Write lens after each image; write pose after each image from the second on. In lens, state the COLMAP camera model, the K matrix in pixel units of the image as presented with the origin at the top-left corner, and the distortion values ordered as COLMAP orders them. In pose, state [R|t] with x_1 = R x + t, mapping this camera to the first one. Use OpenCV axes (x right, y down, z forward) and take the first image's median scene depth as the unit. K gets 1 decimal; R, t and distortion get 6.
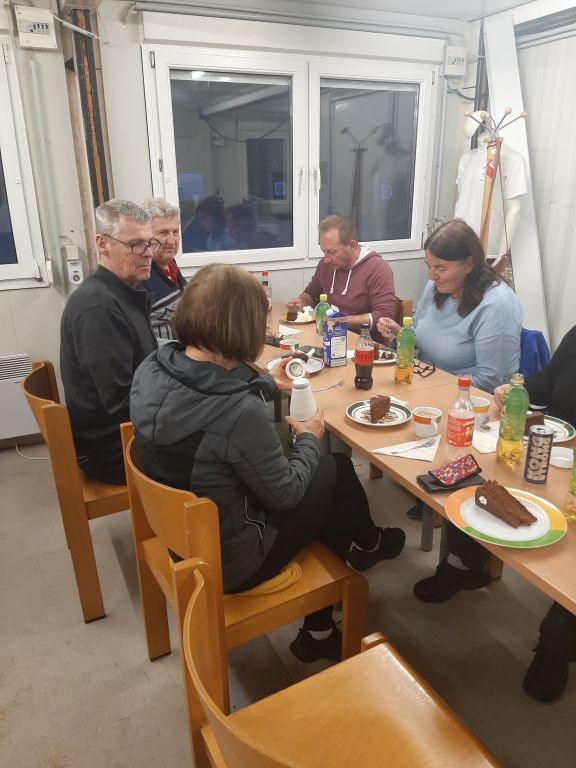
lens RADIAL K [[589.5, 0, 288.2], [0, 589.5, 384.2], [0, 0, 1]] dist [0.004093, -0.020792]
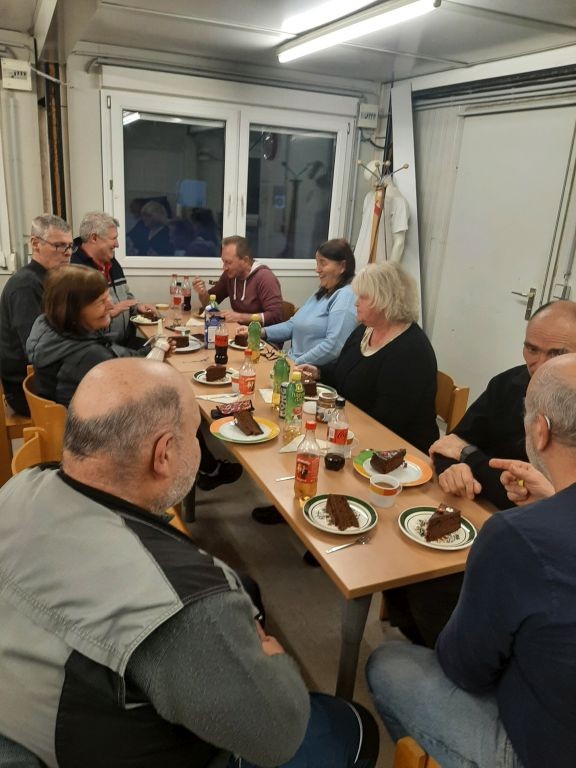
lens RADIAL K [[589.5, 0, 264.2], [0, 589.5, 382.8], [0, 0, 1]] dist [0.004093, -0.020792]
pose [[0.996468, 0.082362, -0.016376, 0.179781], [-0.082732, 0.996297, -0.023384, 0.052983], [0.014390, 0.024656, 0.999592, -0.254566]]
